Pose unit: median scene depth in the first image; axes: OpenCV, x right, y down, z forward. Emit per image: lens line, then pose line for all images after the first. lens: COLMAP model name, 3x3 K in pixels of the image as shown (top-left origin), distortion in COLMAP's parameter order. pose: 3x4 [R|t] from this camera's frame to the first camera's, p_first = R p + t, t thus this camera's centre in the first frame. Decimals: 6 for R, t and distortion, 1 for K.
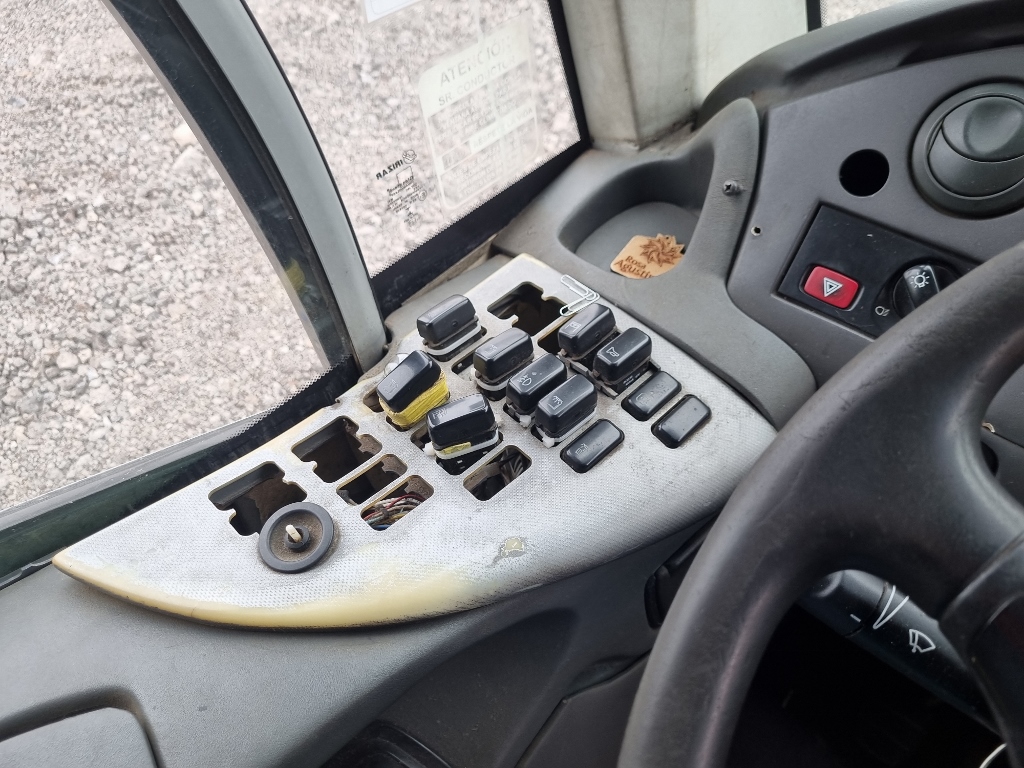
lens RADIAL K [[783.6, 0, 514.9], [0, 783.6, 398.7], [0, 0, 1]] dist [0.041367, -0.030727]
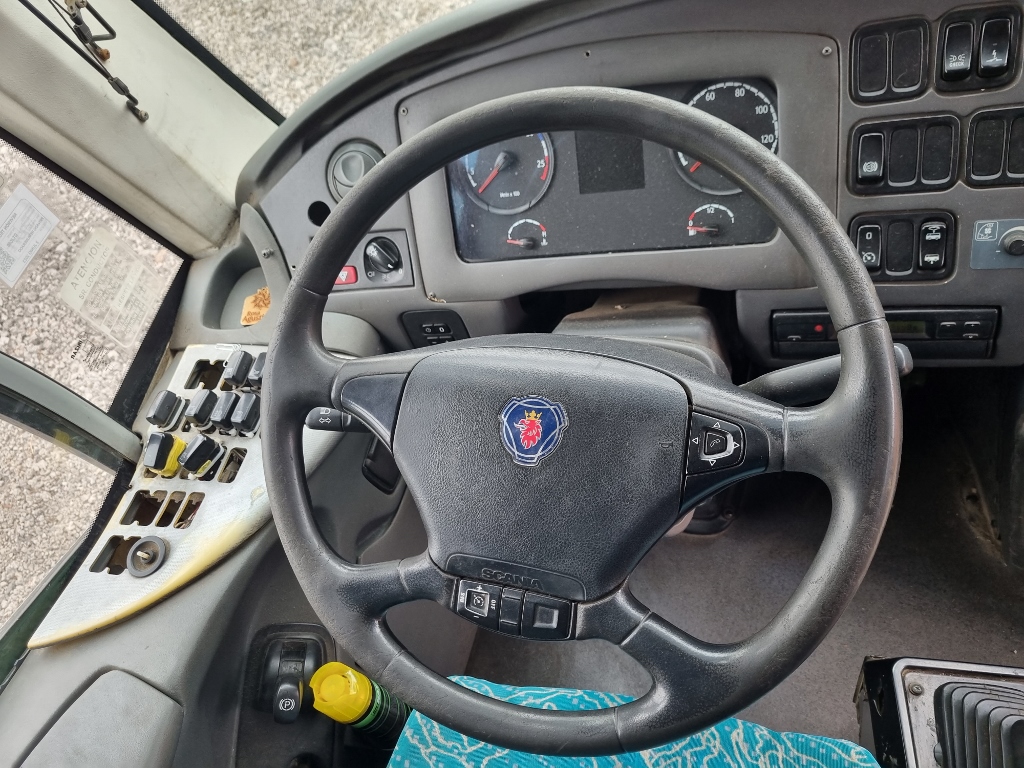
lens RADIAL K [[783.6, 0, 514.9], [0, 783.6, 398.7], [0, 0, 1]] dist [0.041367, -0.030727]
pose [[0.817645, -0.547353, 0.178497, 0.229459], [0.541925, 0.836385, 0.082329, 0.145602], [-0.194355, 0.029416, 0.980490, -0.759173]]
